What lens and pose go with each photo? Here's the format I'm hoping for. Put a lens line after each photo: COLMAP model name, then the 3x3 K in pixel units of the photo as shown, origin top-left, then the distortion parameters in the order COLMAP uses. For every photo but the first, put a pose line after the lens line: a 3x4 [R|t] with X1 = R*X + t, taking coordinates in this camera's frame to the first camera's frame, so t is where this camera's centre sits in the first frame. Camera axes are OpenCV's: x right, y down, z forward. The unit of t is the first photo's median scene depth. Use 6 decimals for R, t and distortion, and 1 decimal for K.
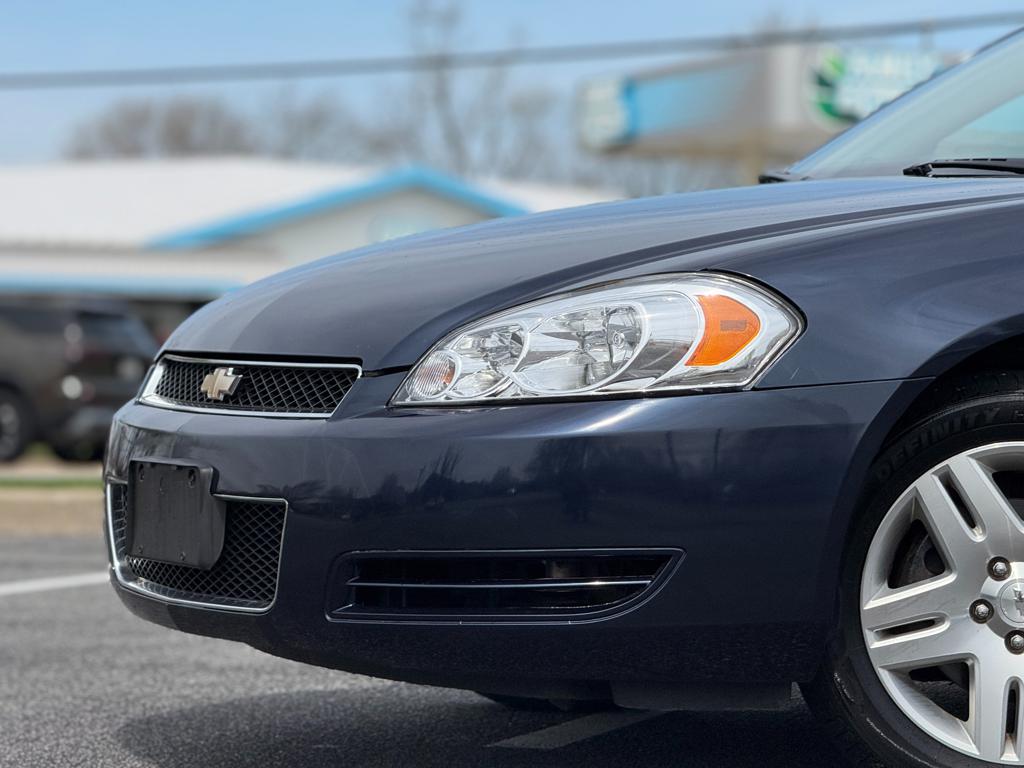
lens RADIAL K [[3918.1, 0, 512.4], [0, 3918.1, 385.2], [0, 0, 1]] dist [0.308483, 0.000000]
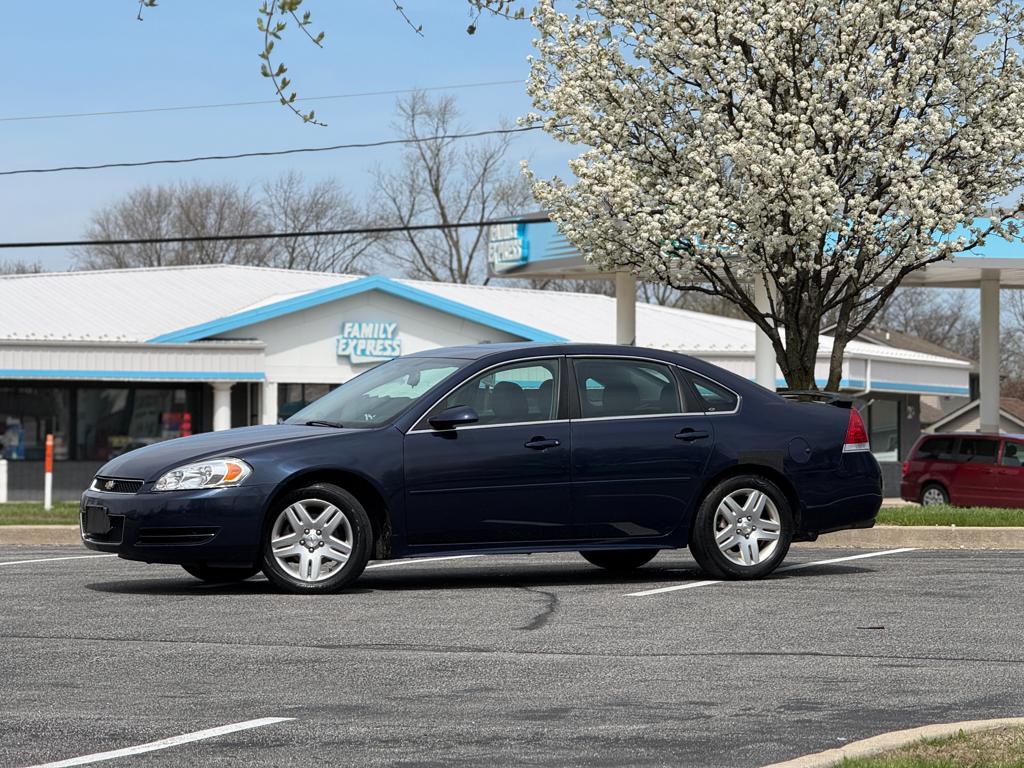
lens RADIAL K [[3918.1, 0, 507.6], [0, 3918.1, 381.7], [0, 0, 1]] dist [0.308483, 0.000000]
pose [[0.999952, -0.005354, -0.008243, 0.357184], [0.005220, 0.999855, -0.016178, -0.038573], [0.008328, 0.016134, 0.999835, -2.917855]]
